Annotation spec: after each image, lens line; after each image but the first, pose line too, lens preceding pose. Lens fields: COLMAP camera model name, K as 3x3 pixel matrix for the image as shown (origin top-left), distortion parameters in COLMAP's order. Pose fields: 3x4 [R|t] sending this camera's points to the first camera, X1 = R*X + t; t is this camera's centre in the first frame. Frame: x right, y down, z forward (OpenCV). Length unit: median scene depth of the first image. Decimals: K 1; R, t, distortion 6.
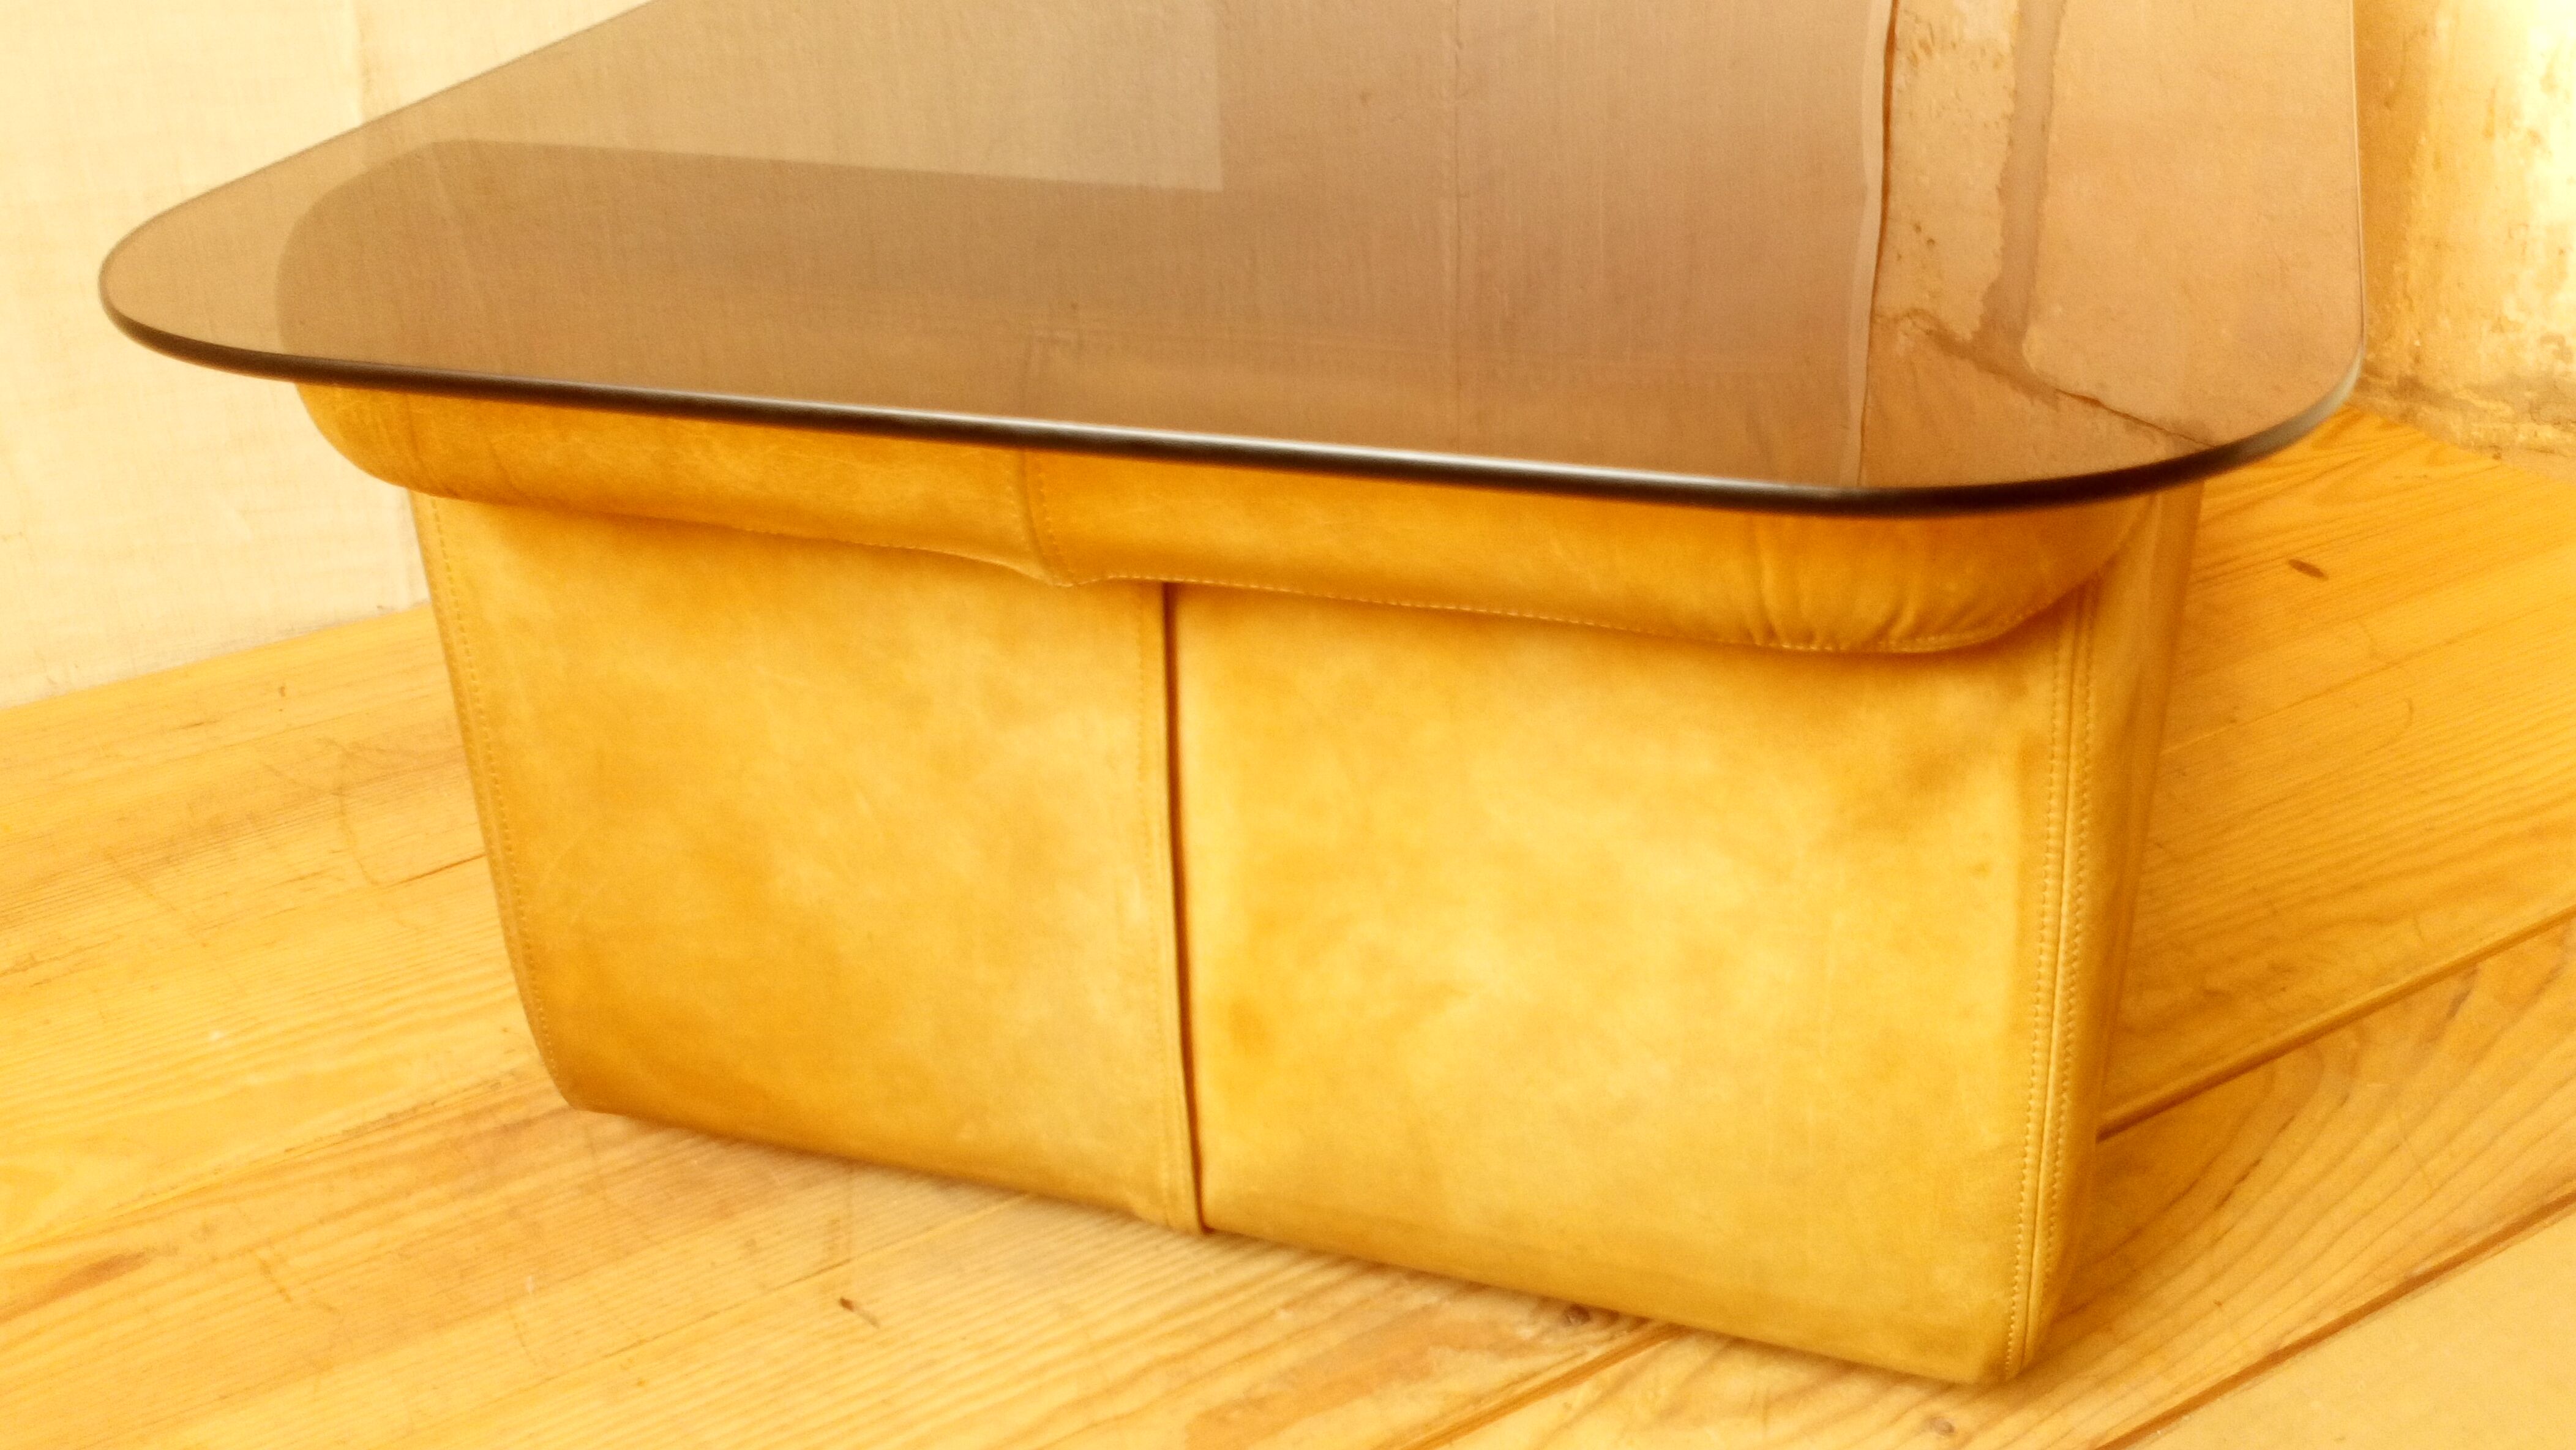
lens RADIAL K [[2675.8, 0, 1288.0], [0, 2675.8, 725.0], [0, 0, 1]] dist [0.120428, -0.217846]
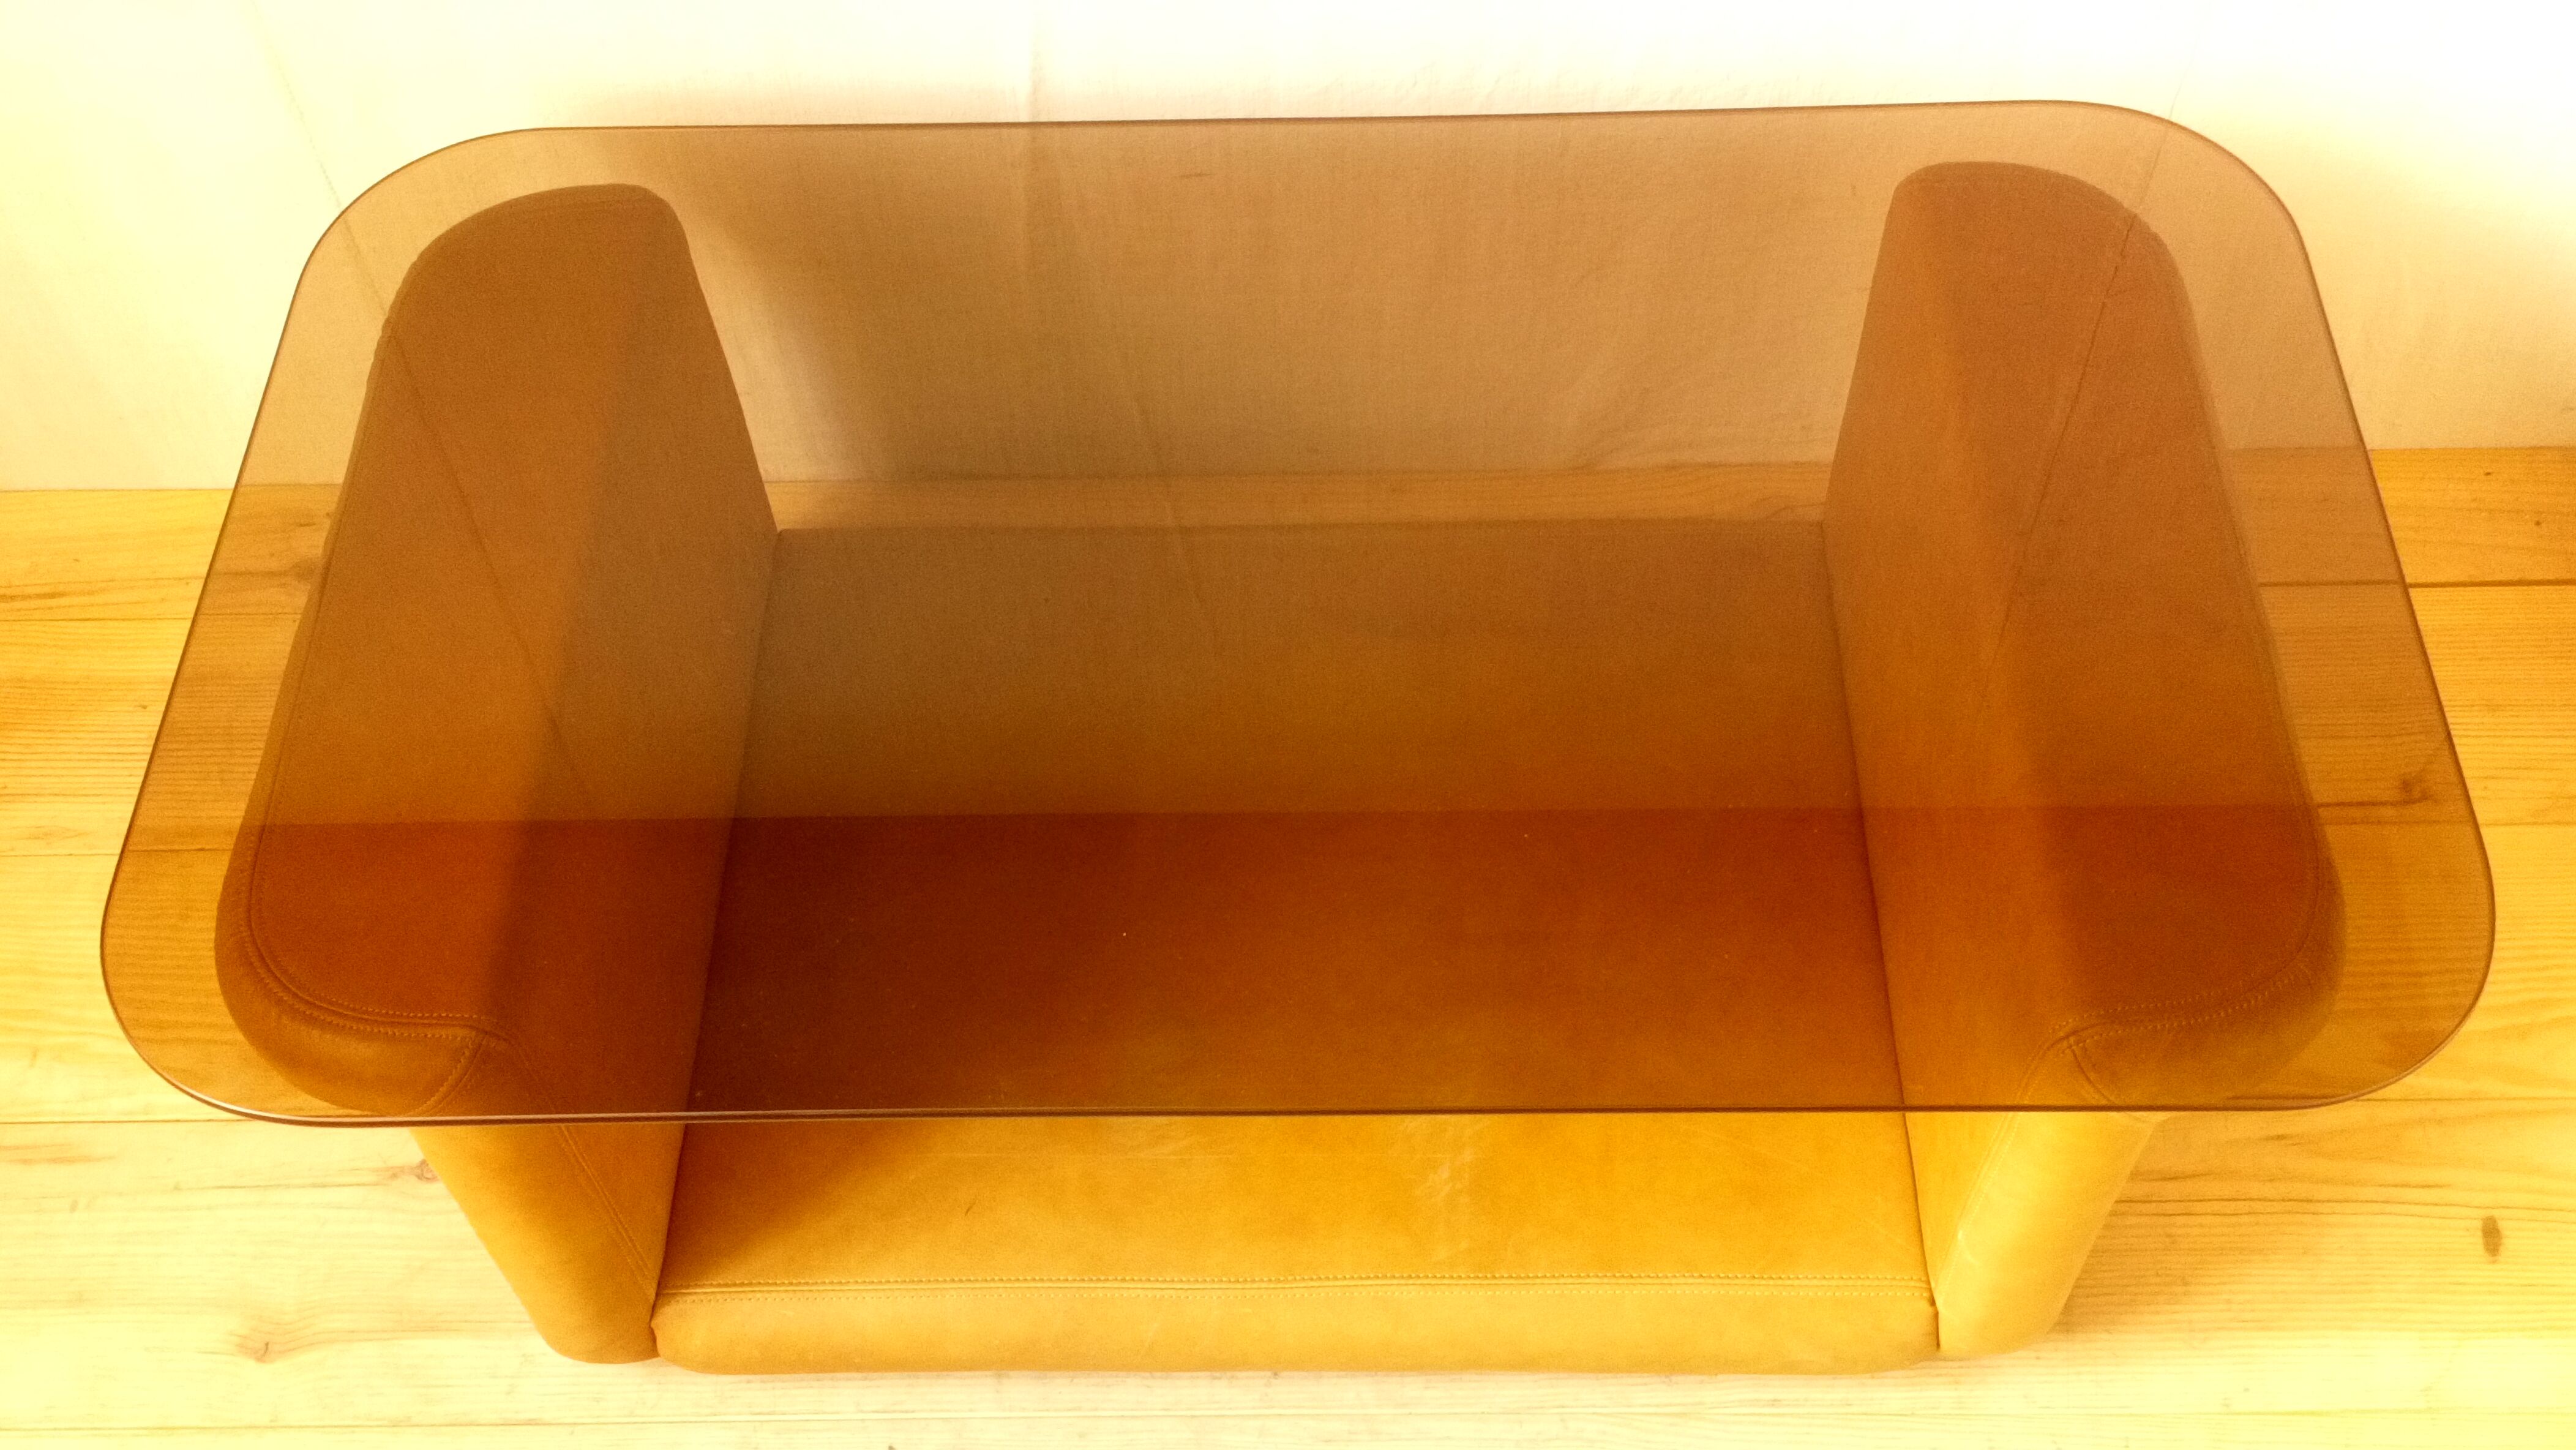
lens RADIAL K [[2675.8, 0, 1288.0], [0, 2675.8, 725.0], [0, 0, 1]] dist [0.120428, -0.217846]
pose [[0.847369, 0.435880, -0.303273, 0.331851], [-0.241960, 0.825341, 0.510165, -0.998977], [0.472674, -0.358918, 0.804834, 0.006983]]
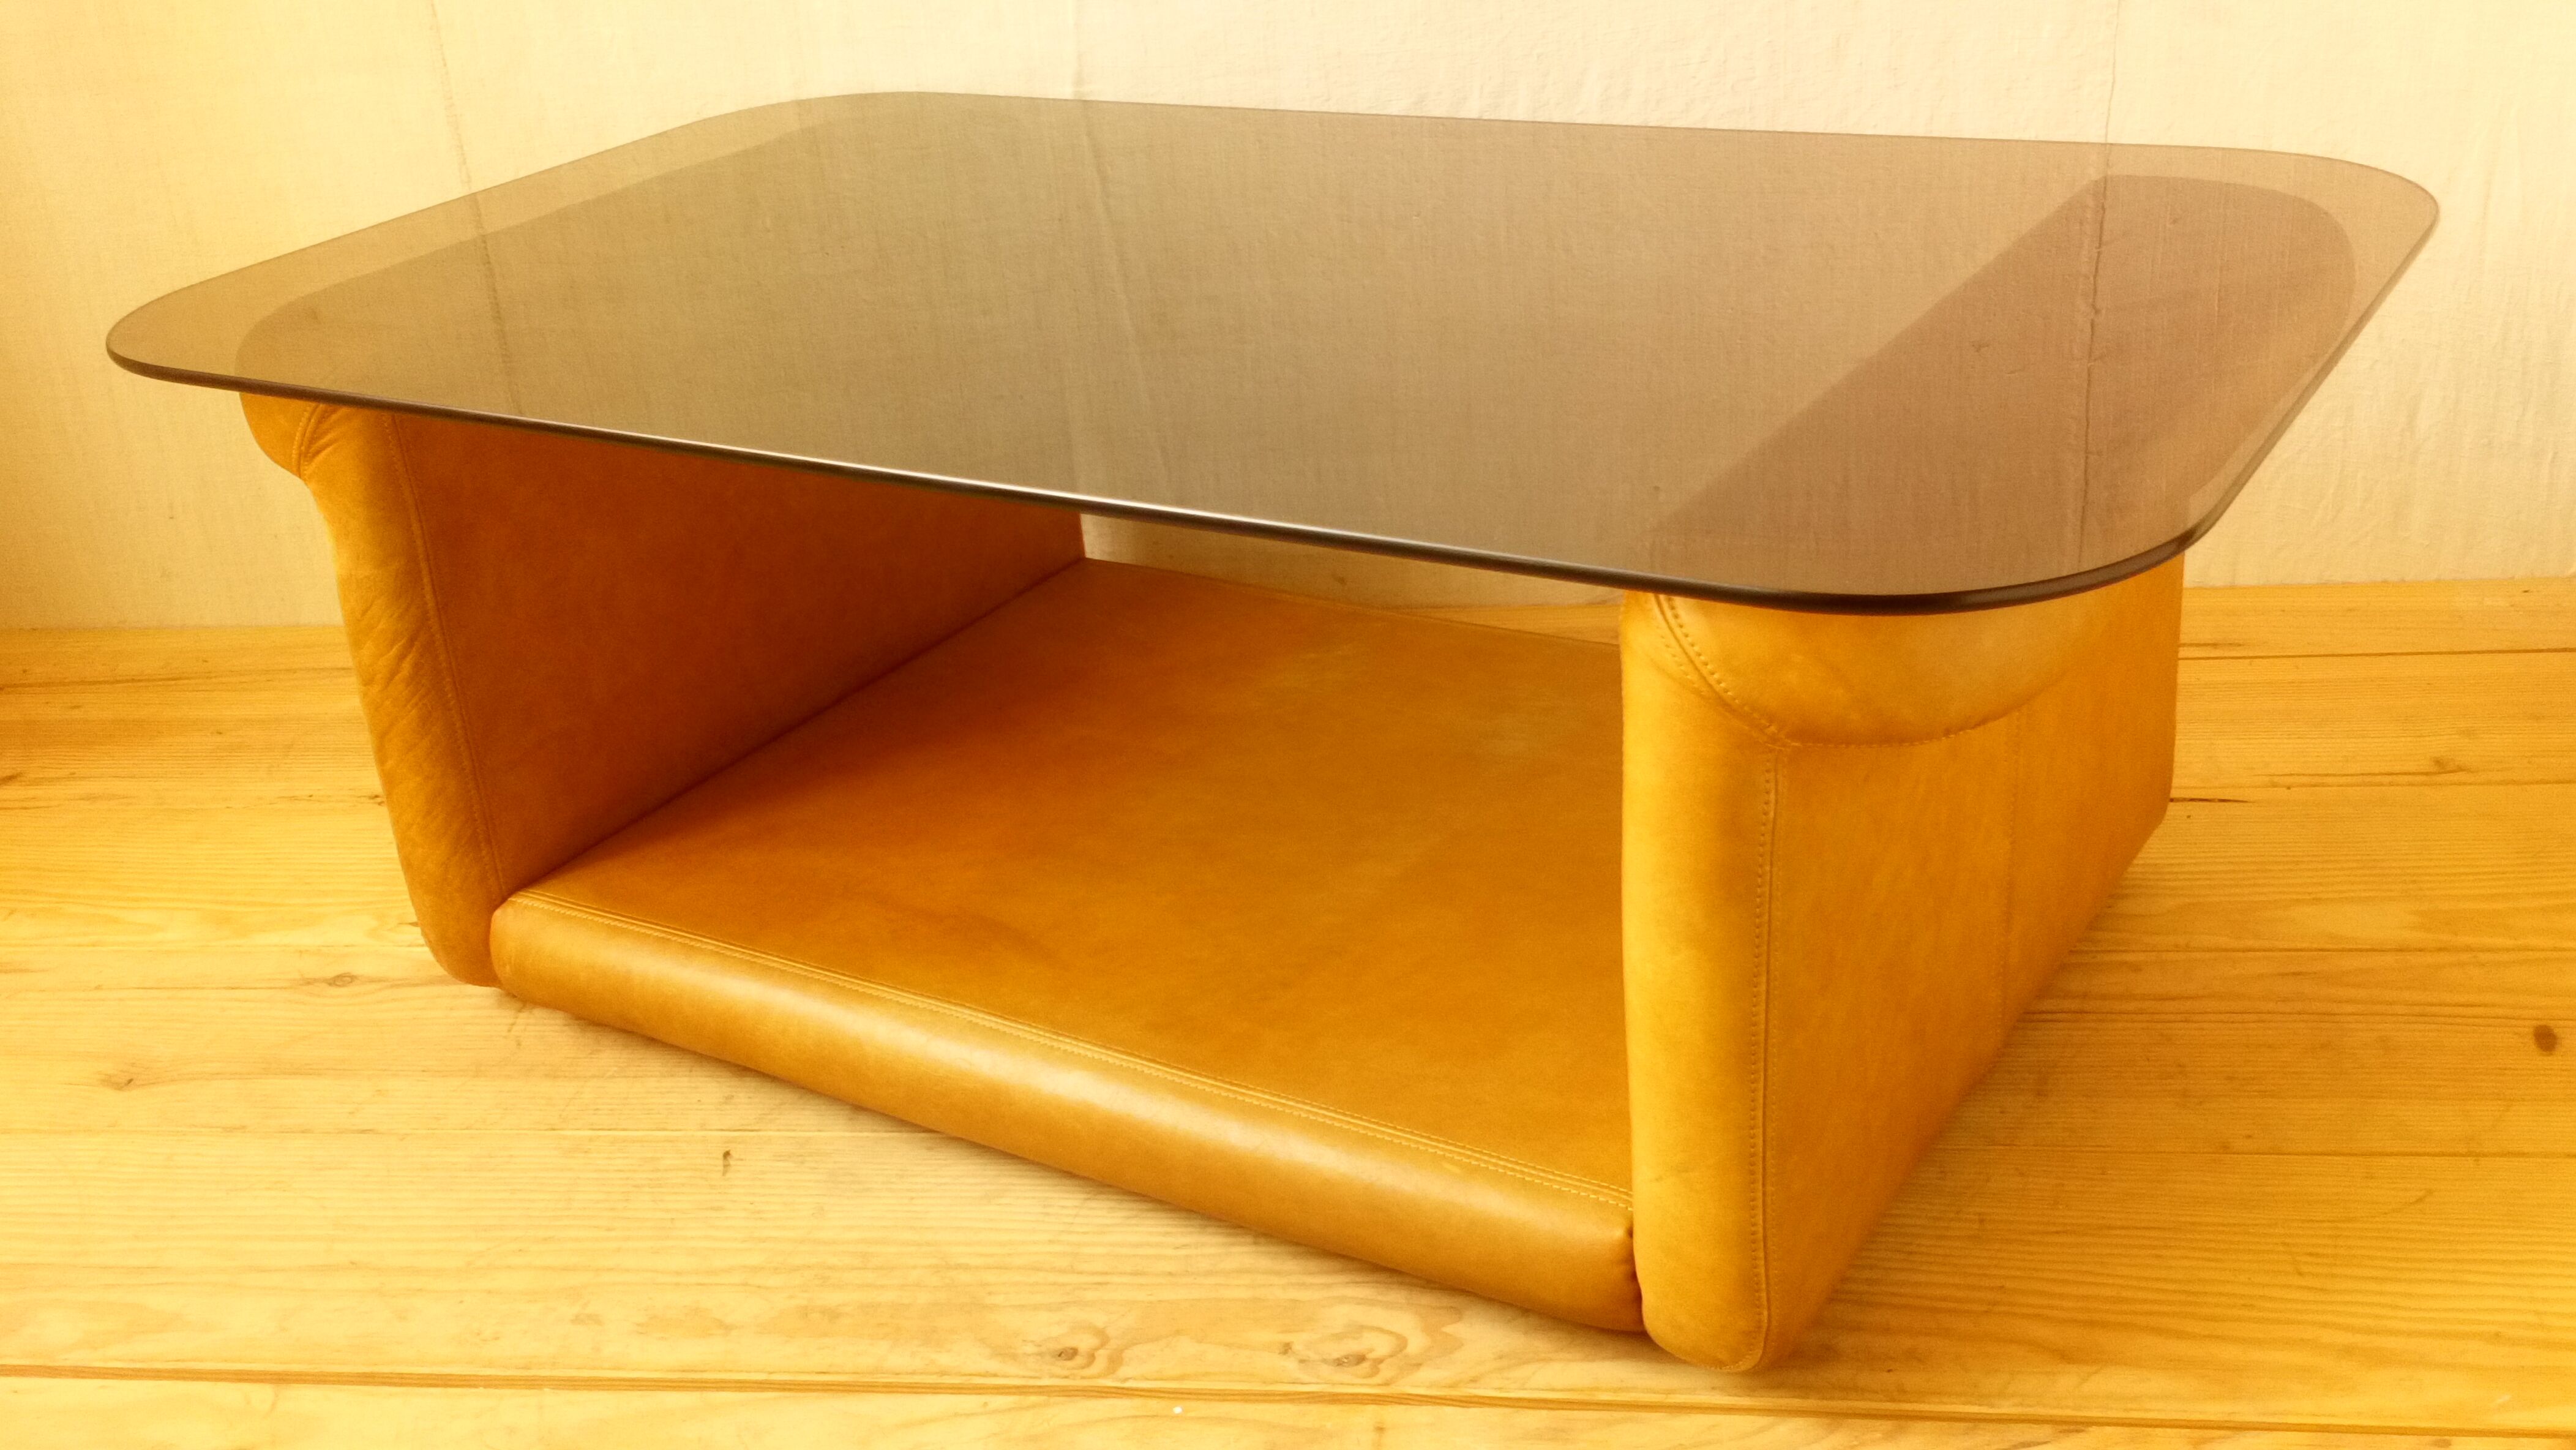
lens RADIAL K [[2675.8, 0, 1288.0], [0, 2675.8, 725.0], [0, 0, 1]] dist [0.120428, -0.217846]
pose [[0.769755, 0.246871, -0.588670, 0.872363], [-0.247508, 0.965474, 0.081245, -0.199667], [0.588403, 0.083162, 0.804280, 0.009321]]
